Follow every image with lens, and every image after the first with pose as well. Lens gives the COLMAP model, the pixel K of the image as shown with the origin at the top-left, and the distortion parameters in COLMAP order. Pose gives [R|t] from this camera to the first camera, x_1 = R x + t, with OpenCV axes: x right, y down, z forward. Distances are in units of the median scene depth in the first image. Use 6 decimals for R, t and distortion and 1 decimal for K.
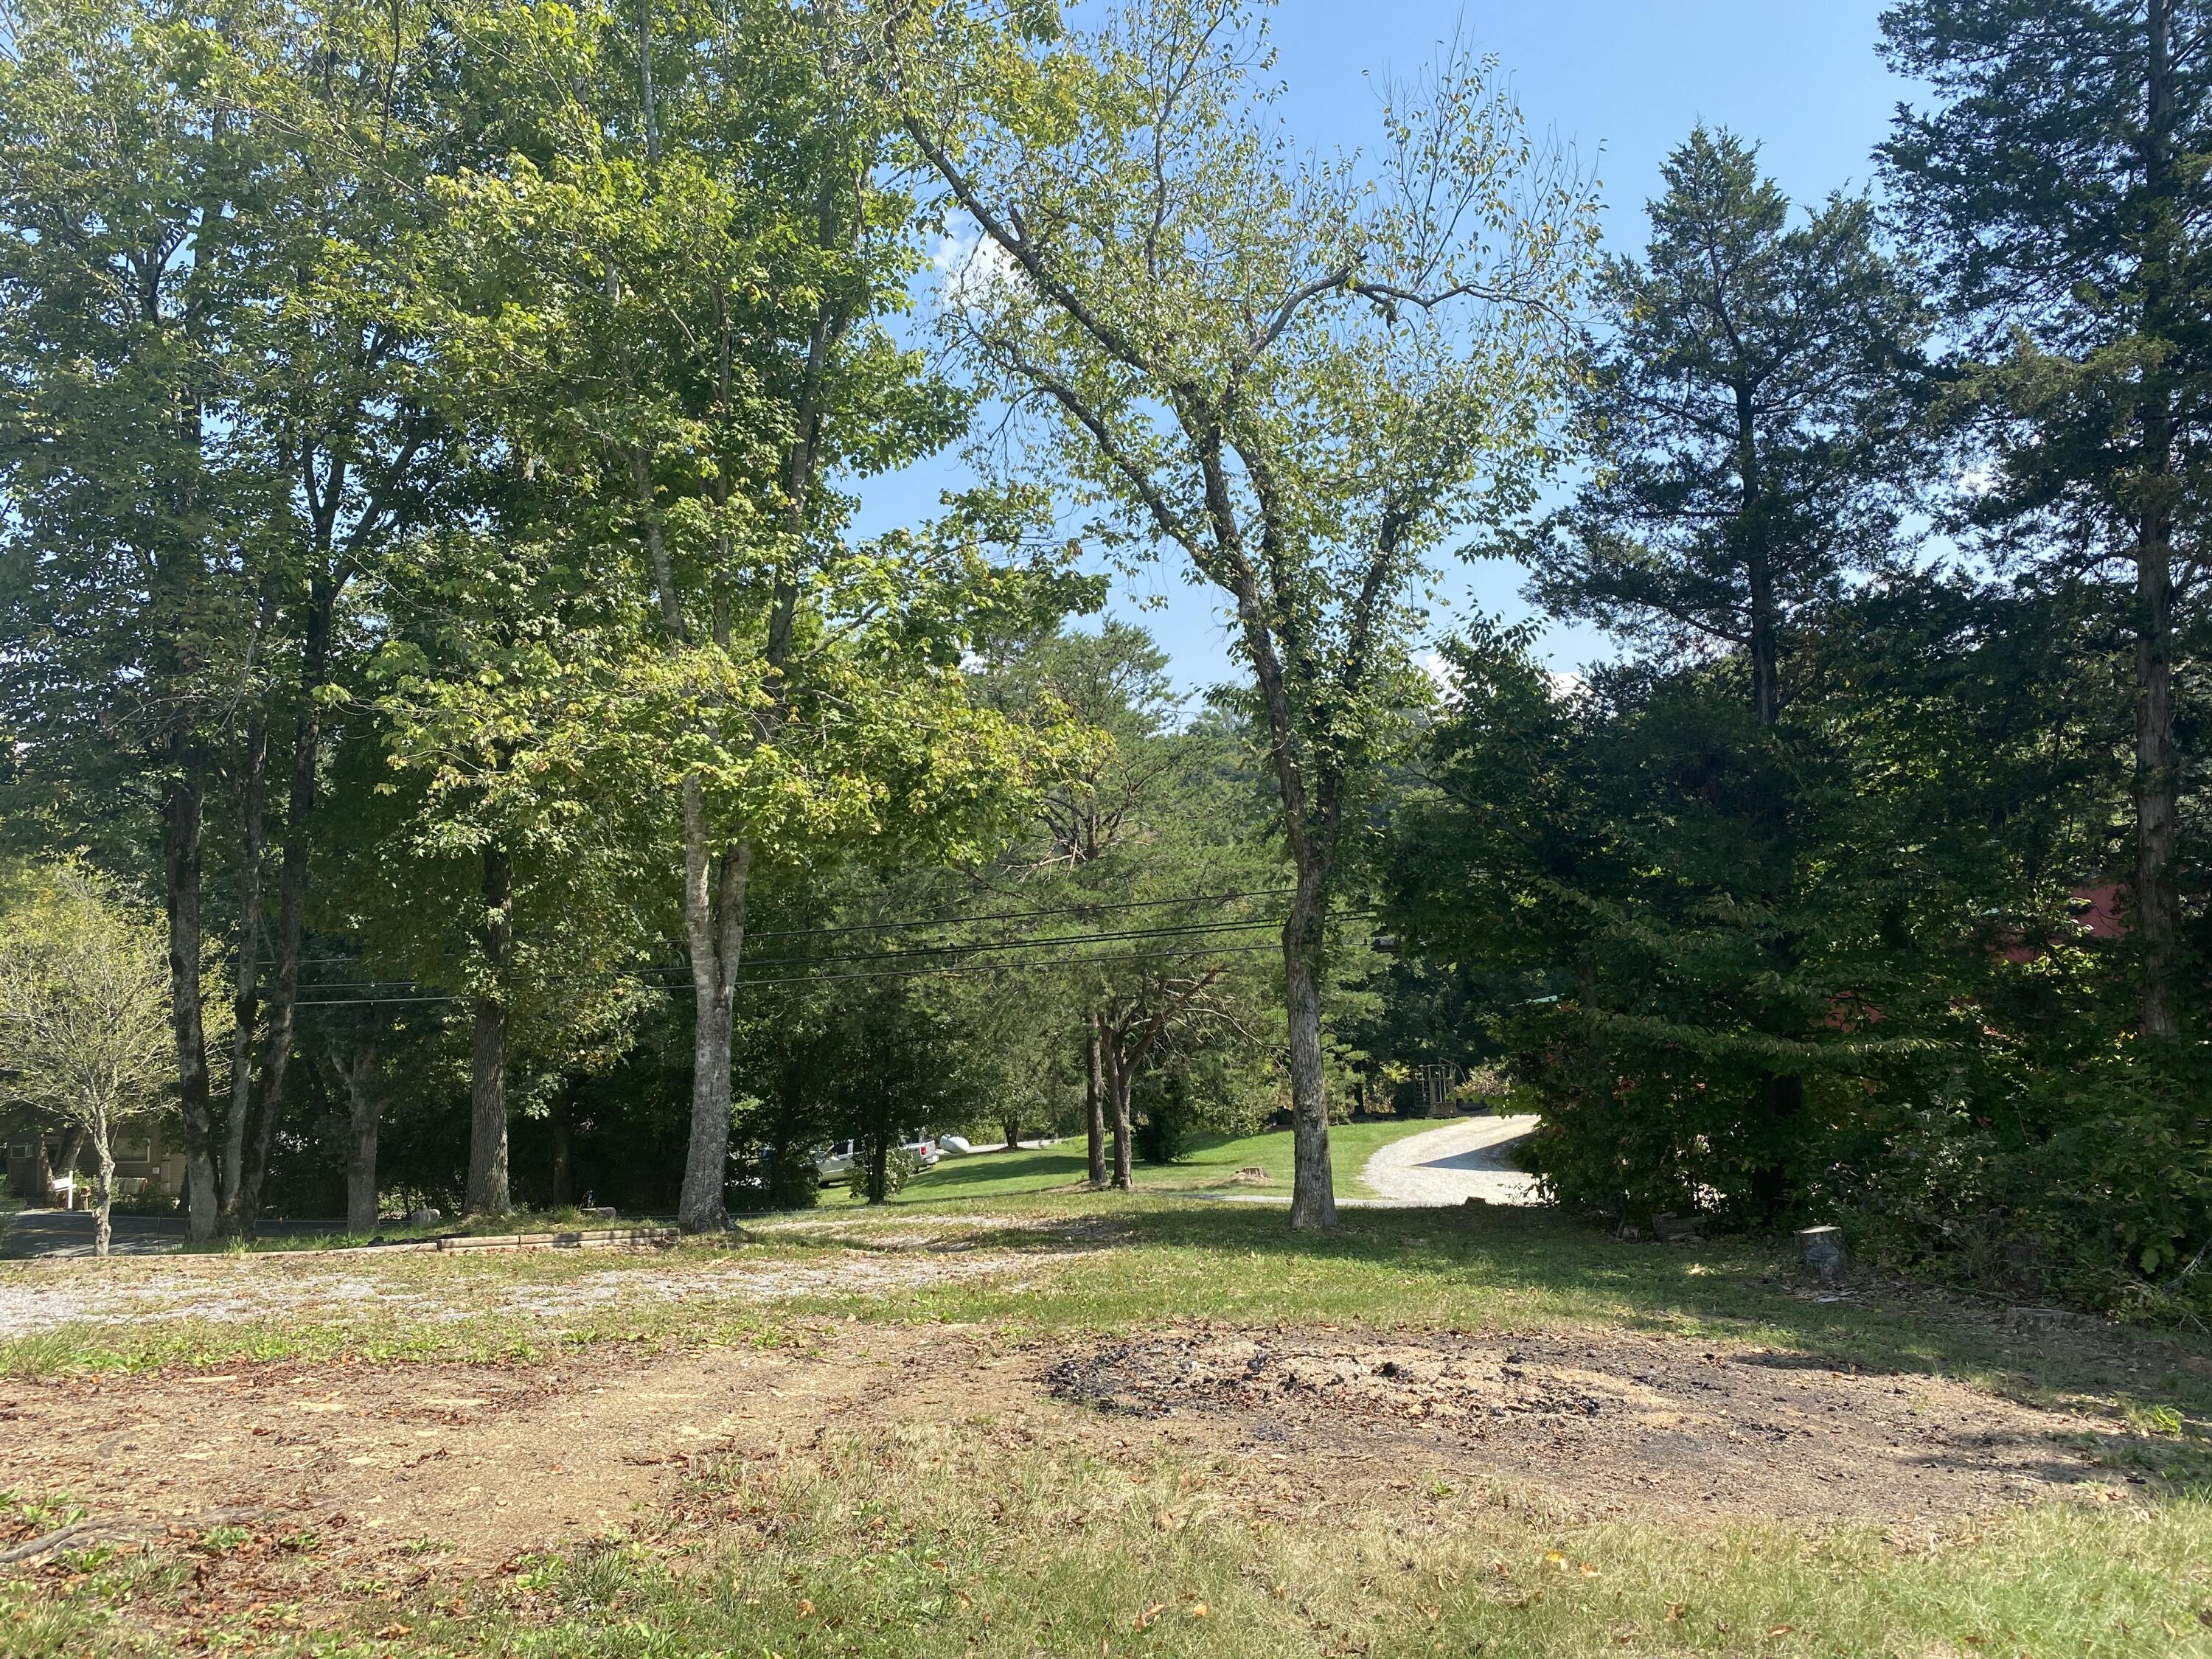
lens RADIAL K [[1660.9, 0, 1118.6], [0, 1660.9, 836.1], [0, 0, 1]] dist [0.081347, -0.138998]
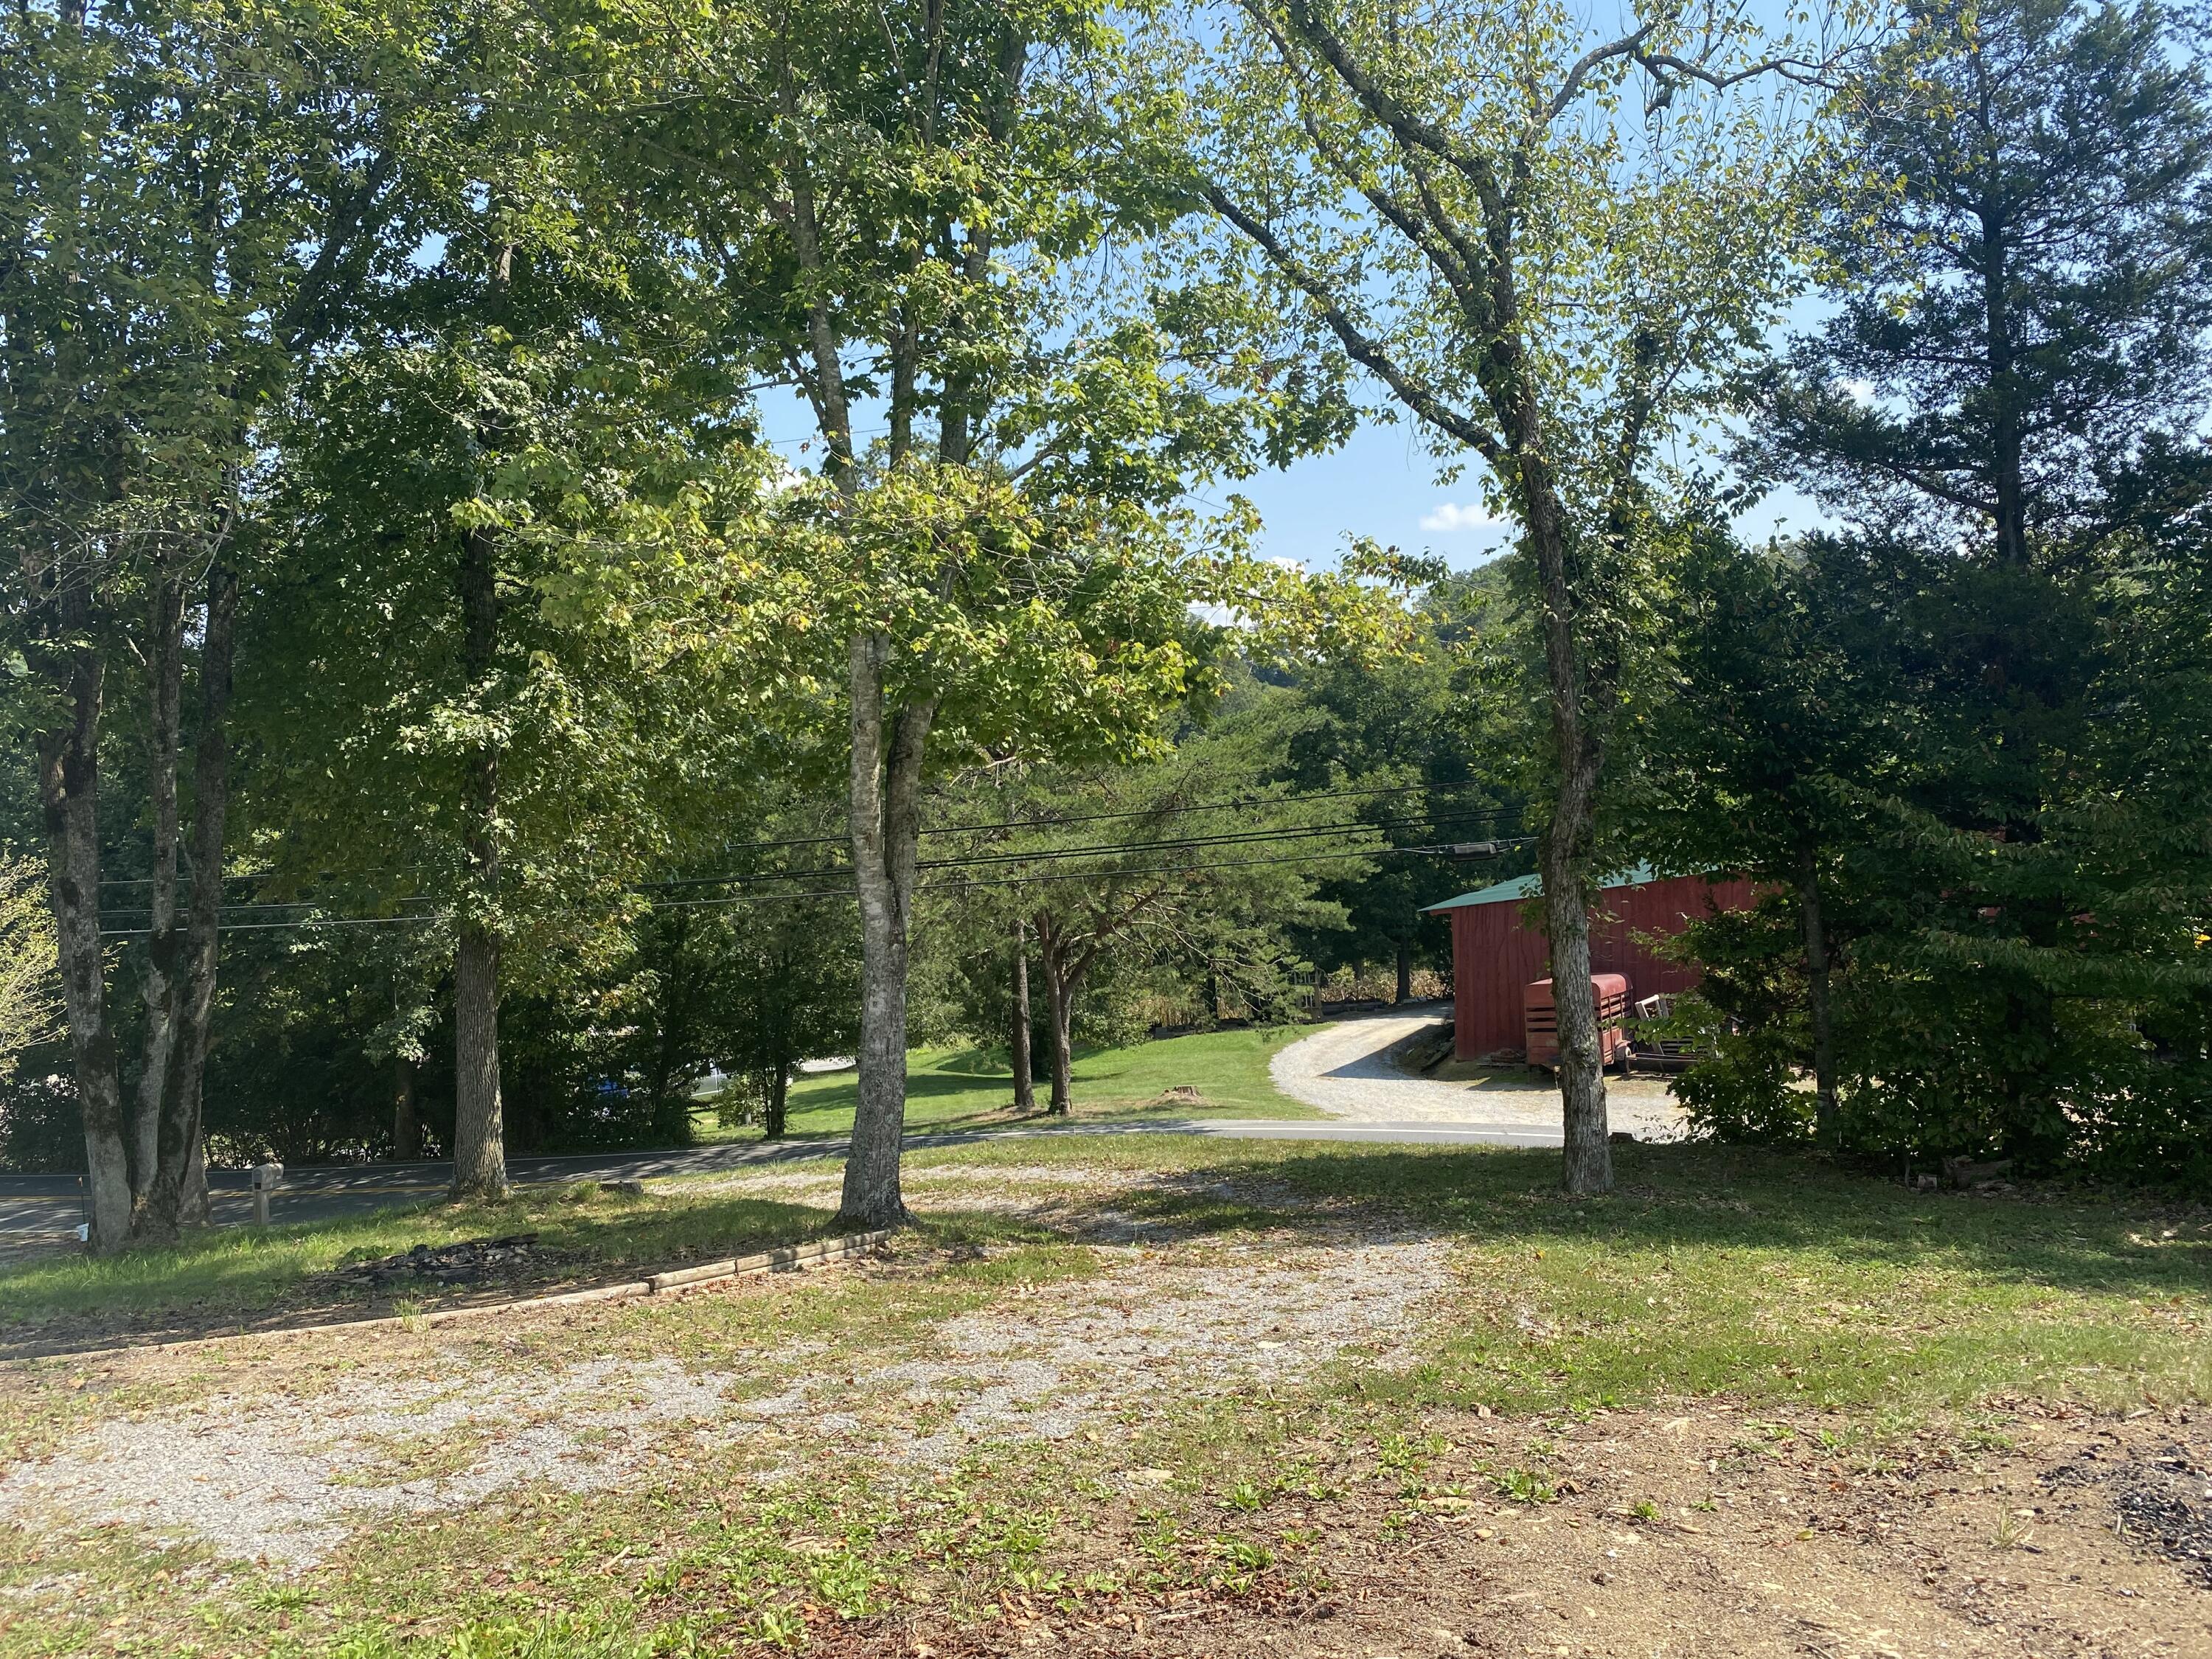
lens RADIAL K [[1666.7, 0, 1122.9], [0, 1666.7, 828.8], [0, 0, 1]] dist [0.031462, -0.041590]
pose [[0.989593, -0.006667, 0.143741, -0.203121], [-0.001073, 0.998556, 0.053703, 0.005554], [-0.143892, -0.053298, 0.988157, 0.179152]]
